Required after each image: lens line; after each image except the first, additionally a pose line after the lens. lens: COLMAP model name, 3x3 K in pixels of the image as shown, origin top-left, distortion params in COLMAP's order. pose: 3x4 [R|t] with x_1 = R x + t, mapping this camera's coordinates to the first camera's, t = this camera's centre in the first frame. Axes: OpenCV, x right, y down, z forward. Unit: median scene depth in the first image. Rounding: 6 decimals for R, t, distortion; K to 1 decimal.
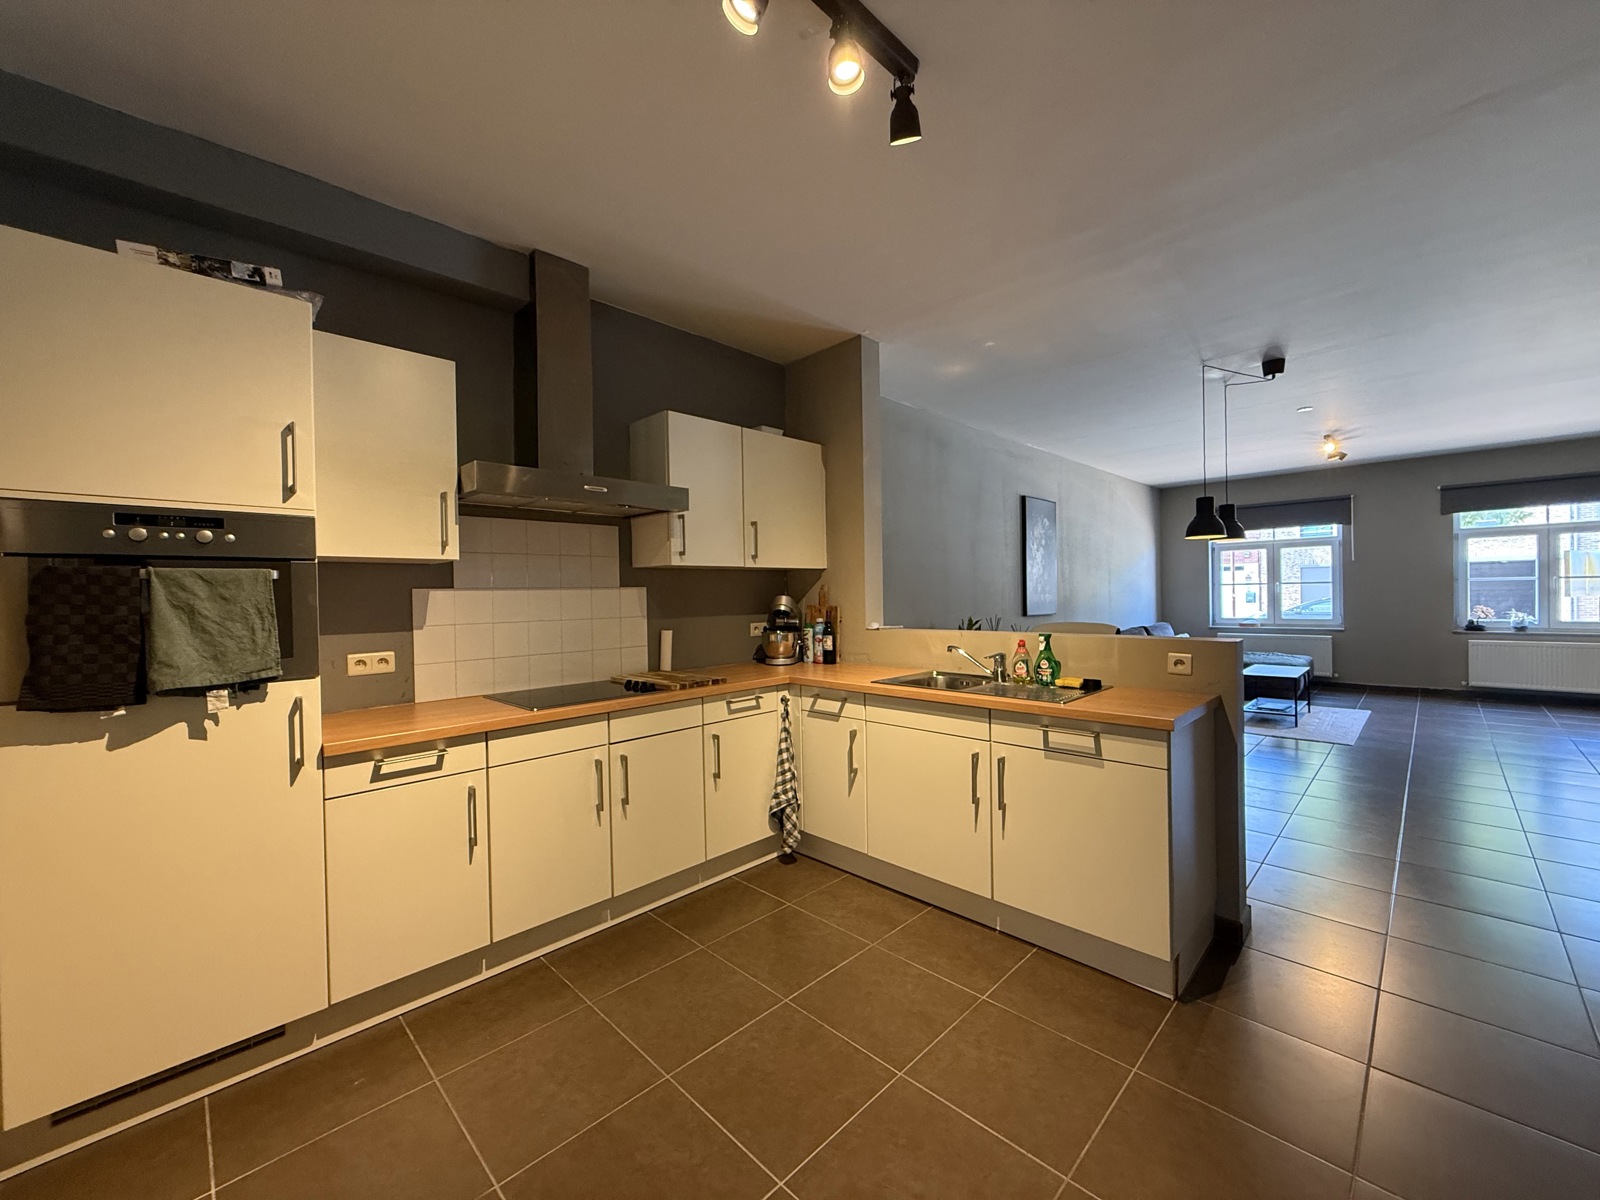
lens RADIAL K [[636.4, 0, 801.9], [0, 636.4, 600.4], [0, 0, 1]] dist [-0.000119, 0.000113]
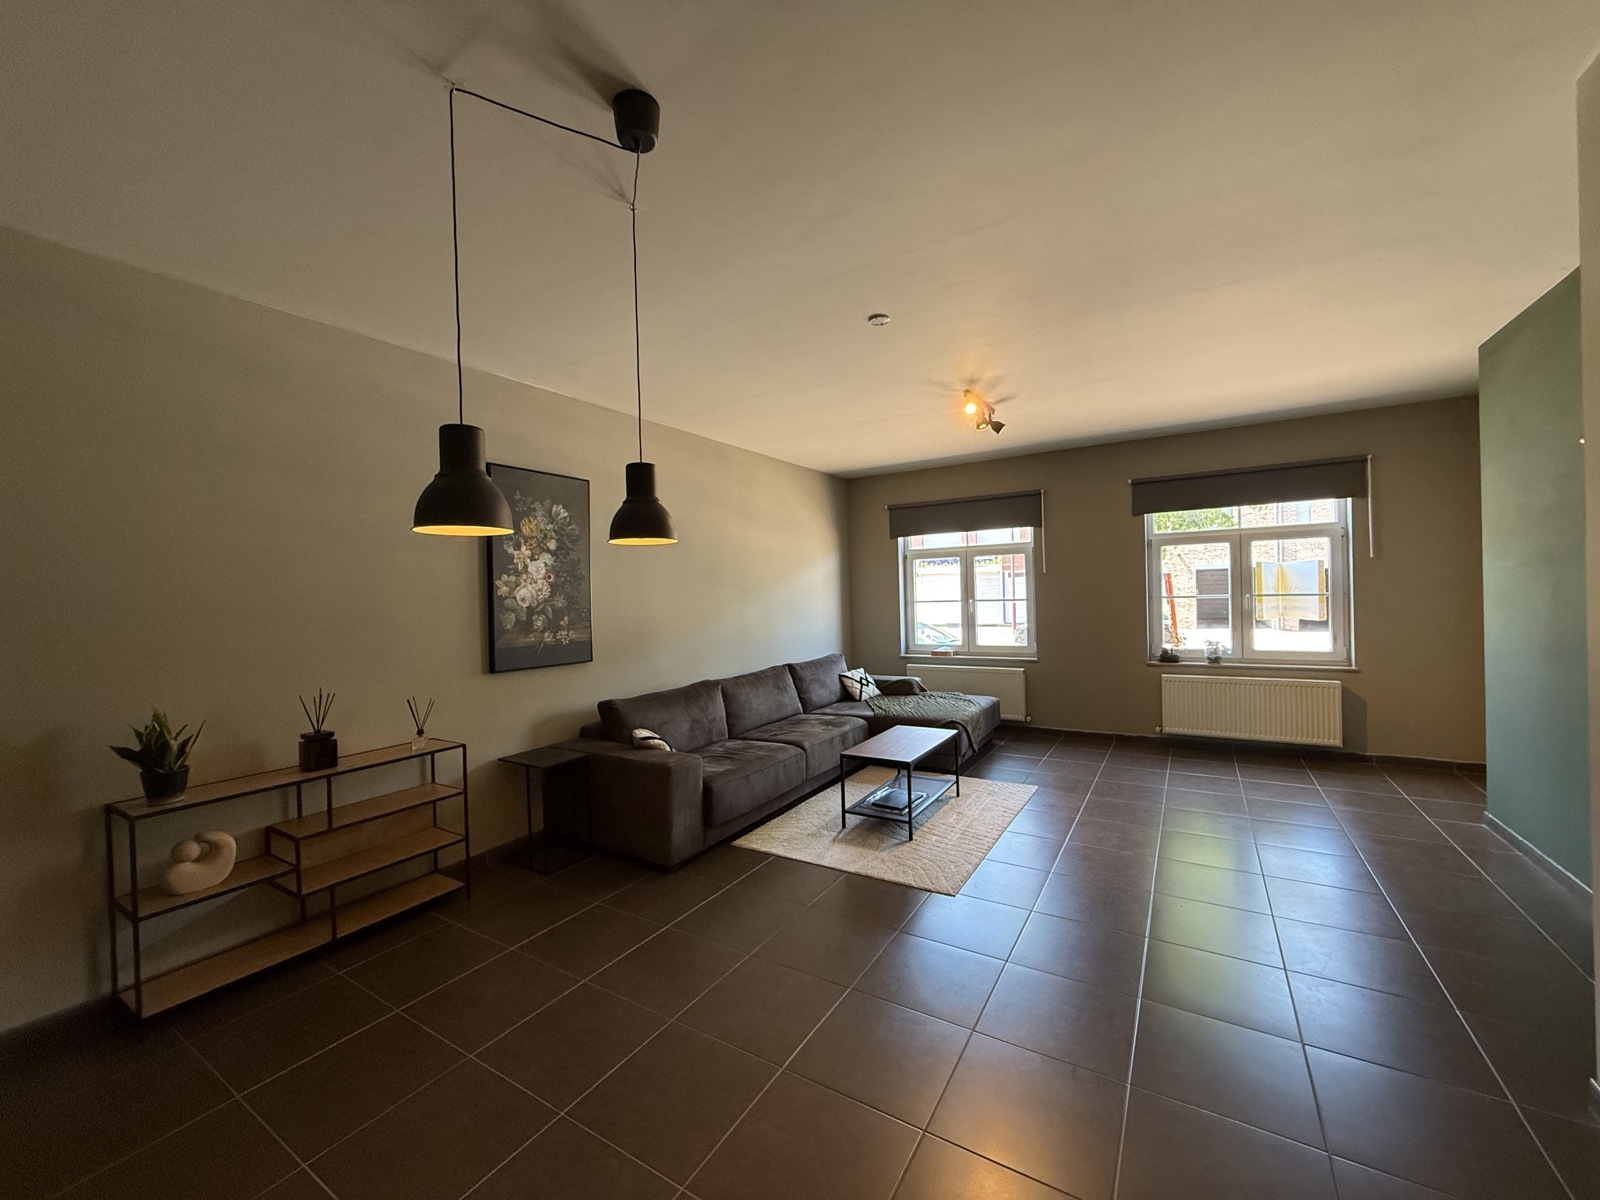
lens RADIAL K [[636.4, 0, 797.6], [0, 636.4, 597.6], [0, 0, 1]] dist [-0.000119, 0.000113]
pose [[0.975530, -0.008361, 0.219708, 0.419296], [0.011345, 0.999860, -0.012325, -0.027301], [-0.219575, 0.014516, 0.975488, 0.316919]]
